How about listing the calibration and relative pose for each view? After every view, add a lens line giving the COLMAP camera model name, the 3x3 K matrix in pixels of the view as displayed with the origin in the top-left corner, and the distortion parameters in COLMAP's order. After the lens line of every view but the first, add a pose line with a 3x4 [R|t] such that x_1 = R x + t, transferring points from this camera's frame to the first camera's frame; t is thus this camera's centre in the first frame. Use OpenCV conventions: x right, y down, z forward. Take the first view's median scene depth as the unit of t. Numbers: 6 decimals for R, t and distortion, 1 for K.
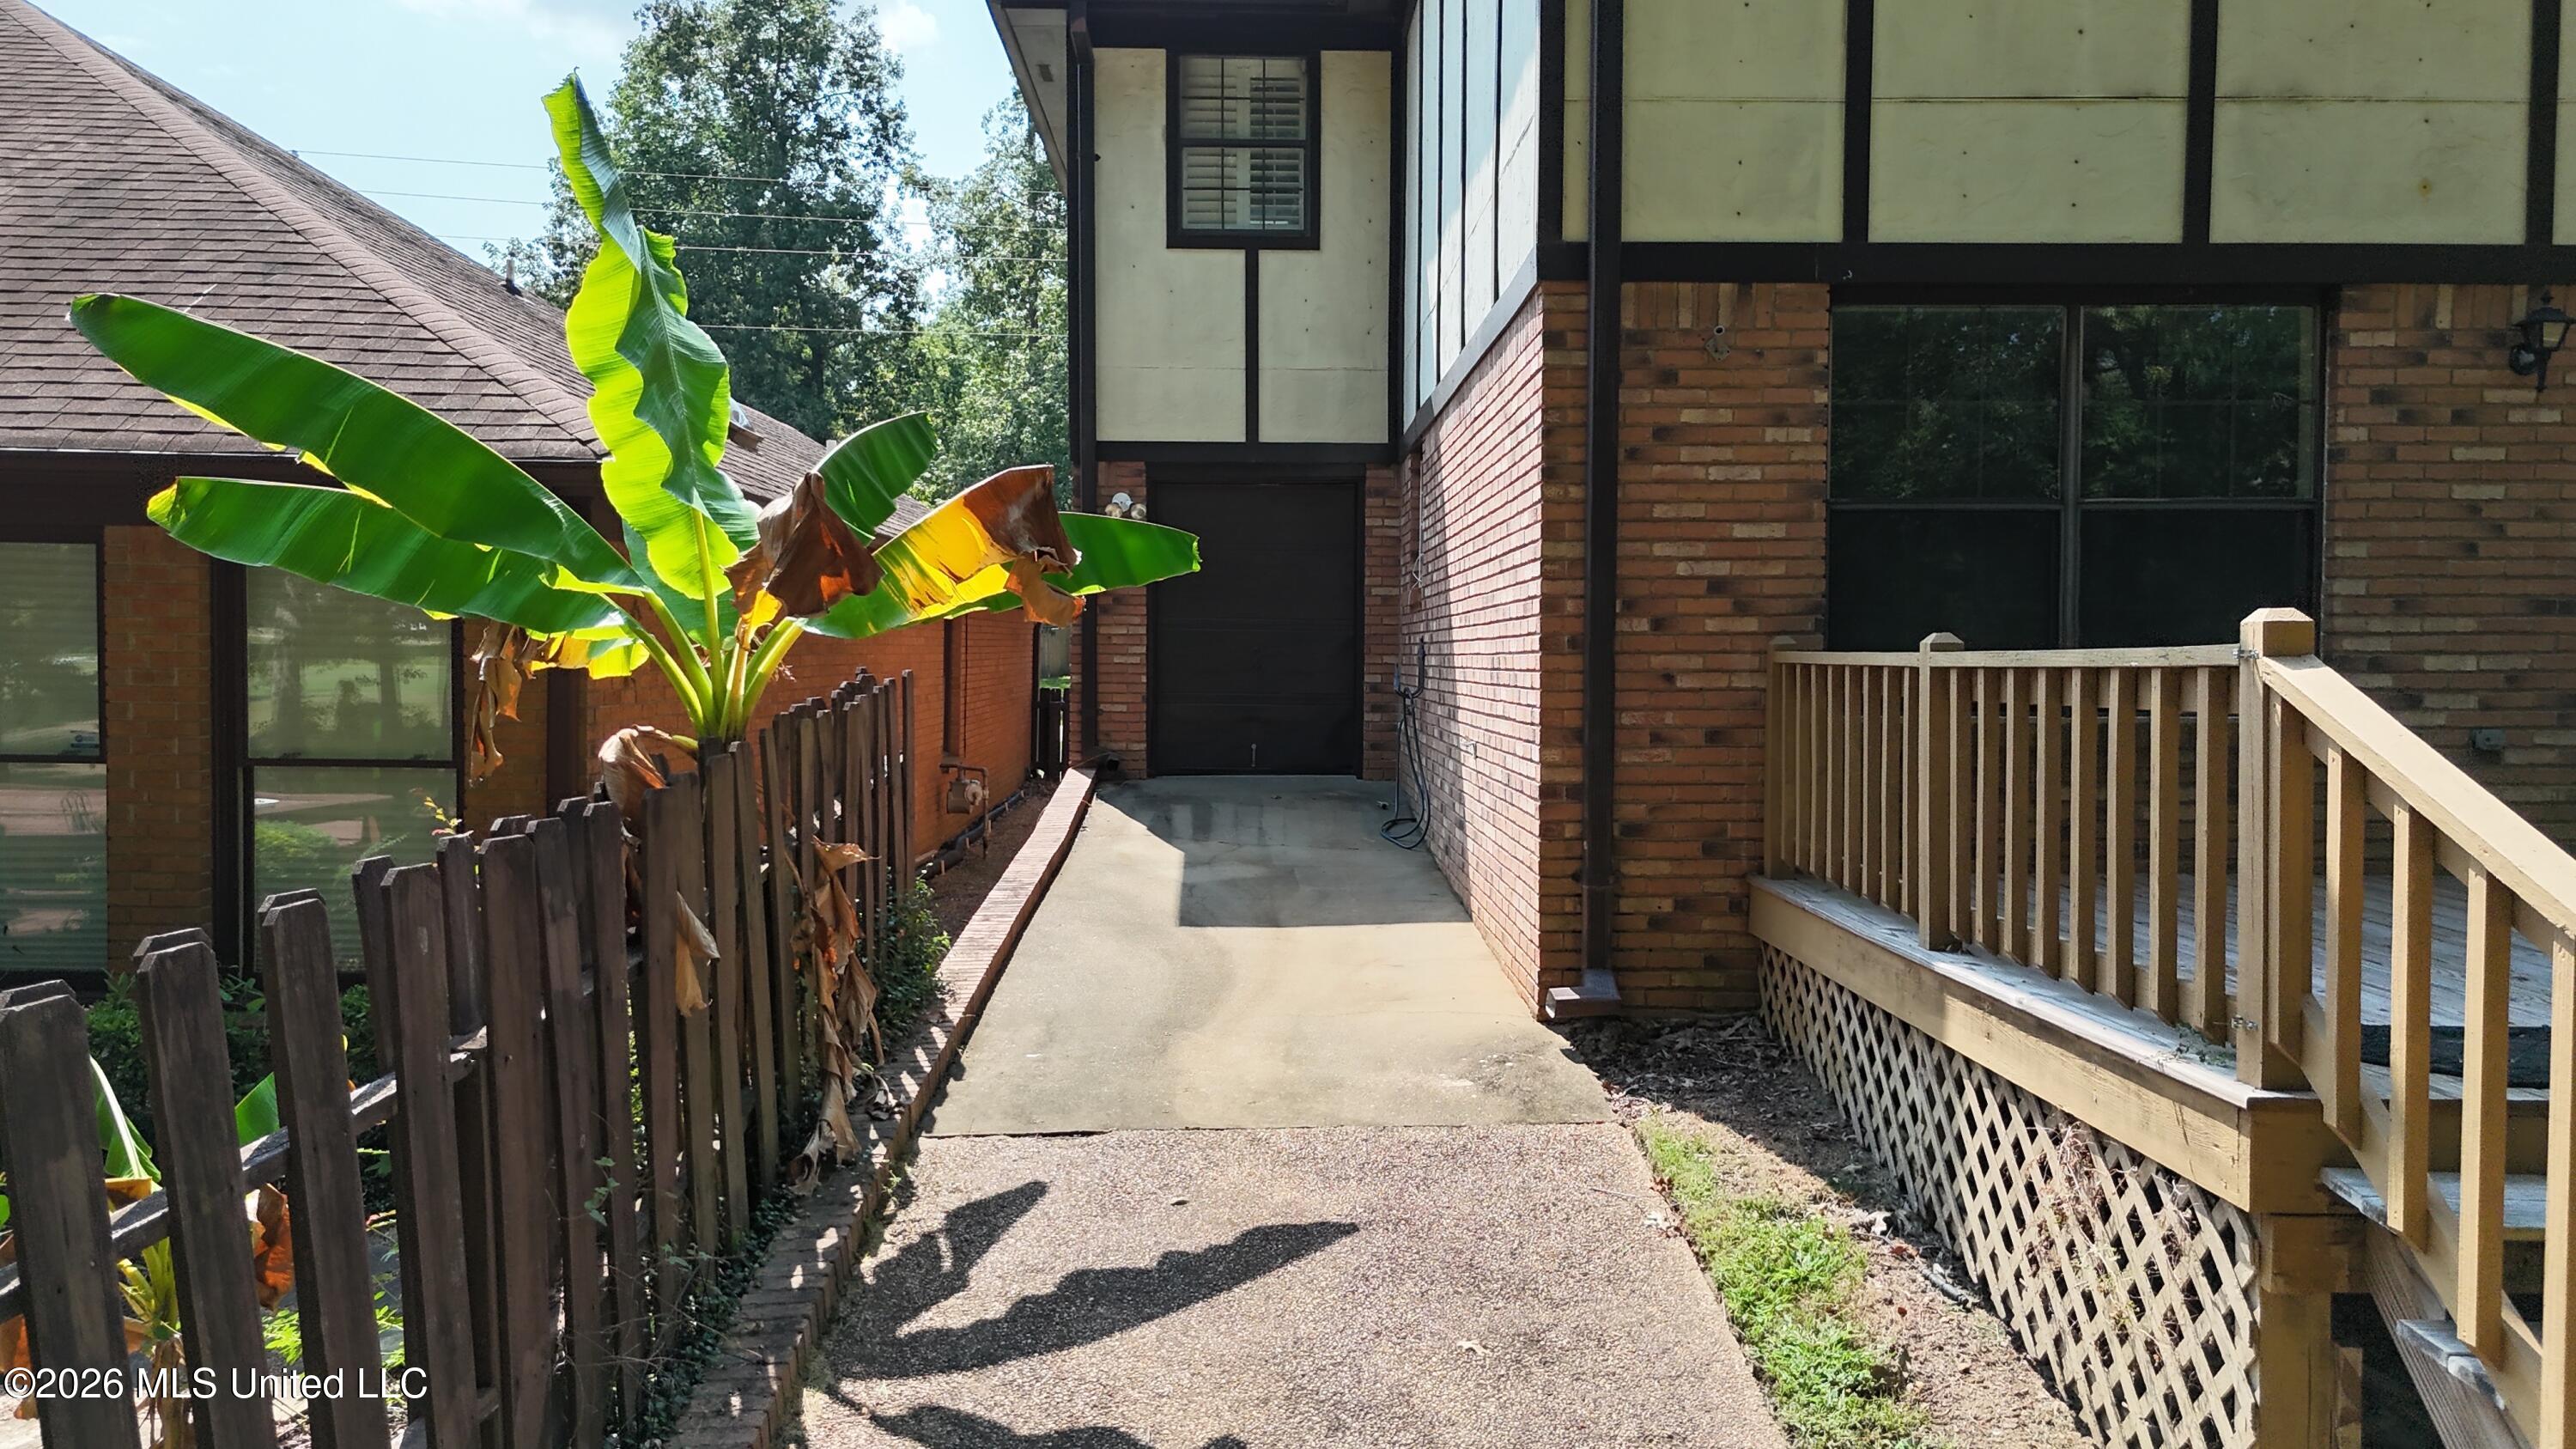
lens RADIAL K [[1895.9, 0, 1290.2], [0, 1895.9, 728.1], [0, 0, 1]] dist [0.083035, -0.084981]
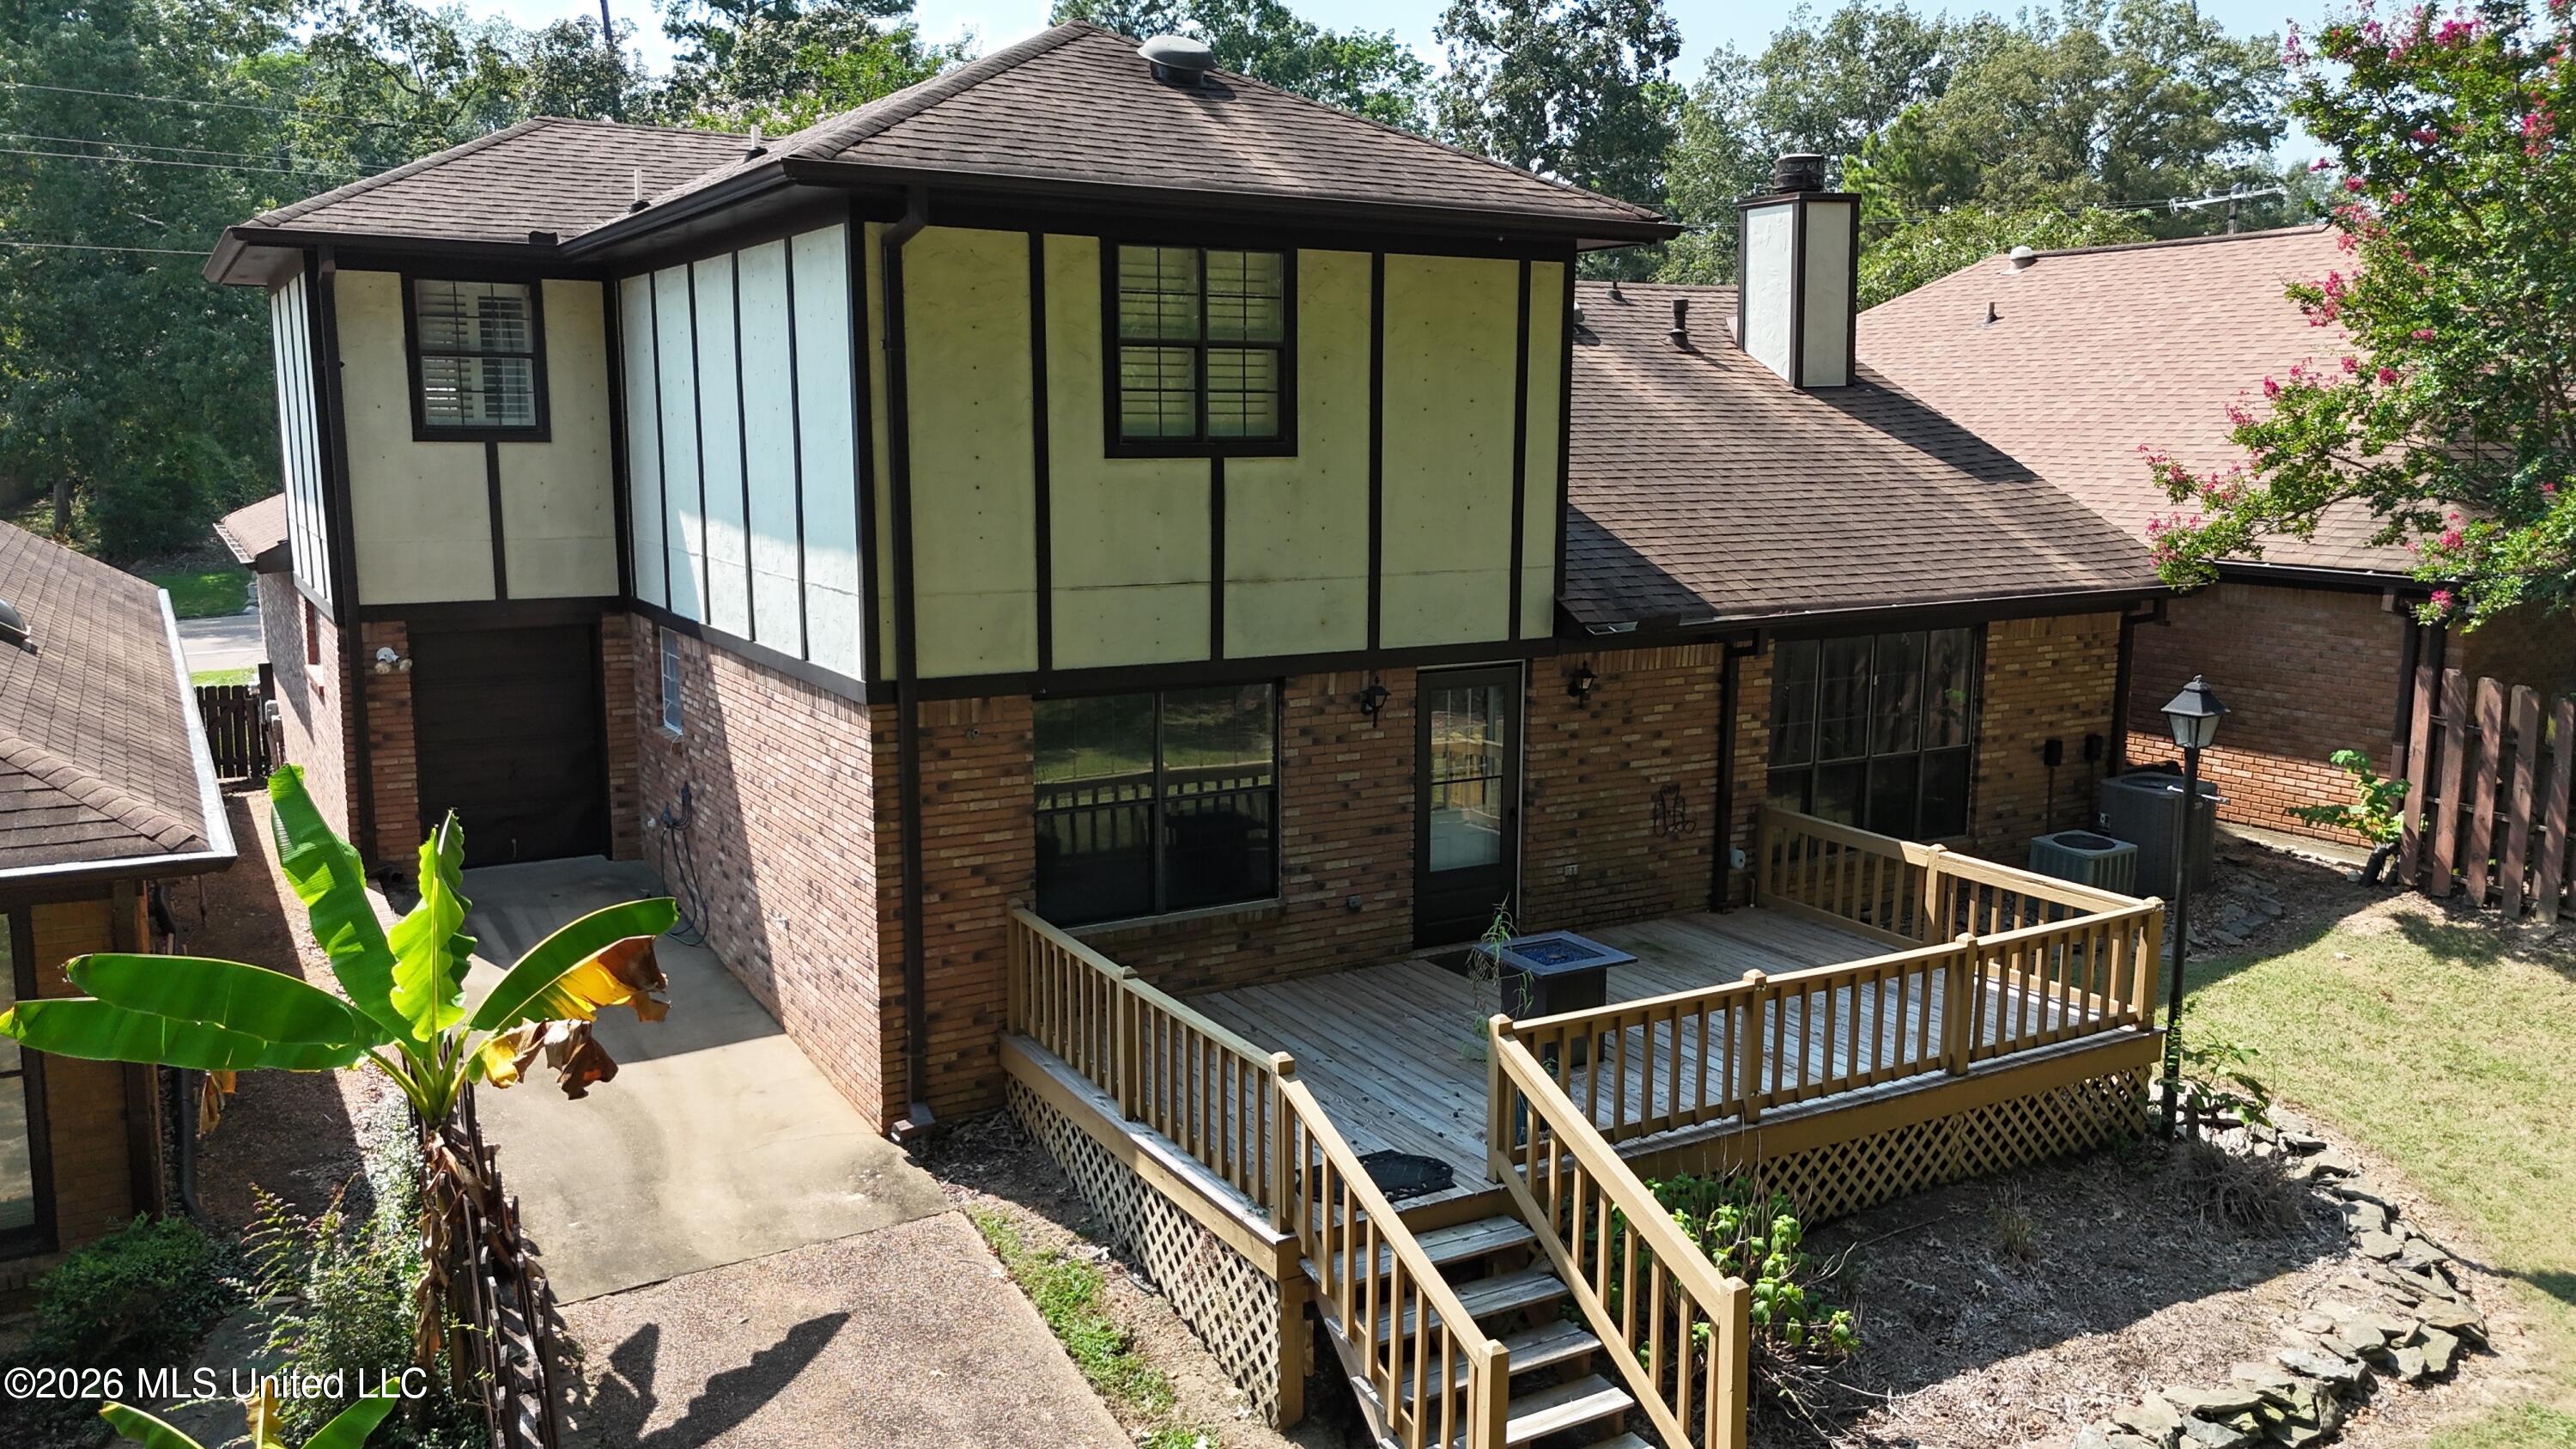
lens RADIAL K [[1895.9, 0, 1290.2], [0, 1895.9, 728.1], [0, 0, 1]] dist [0.083035, -0.084981]
pose [[0.869436, -0.075534, 0.488237, -0.353876], [0.013994, 0.991612, 0.128490, -0.417085], [-0.493847, -0.104881, 0.863201, -0.596340]]
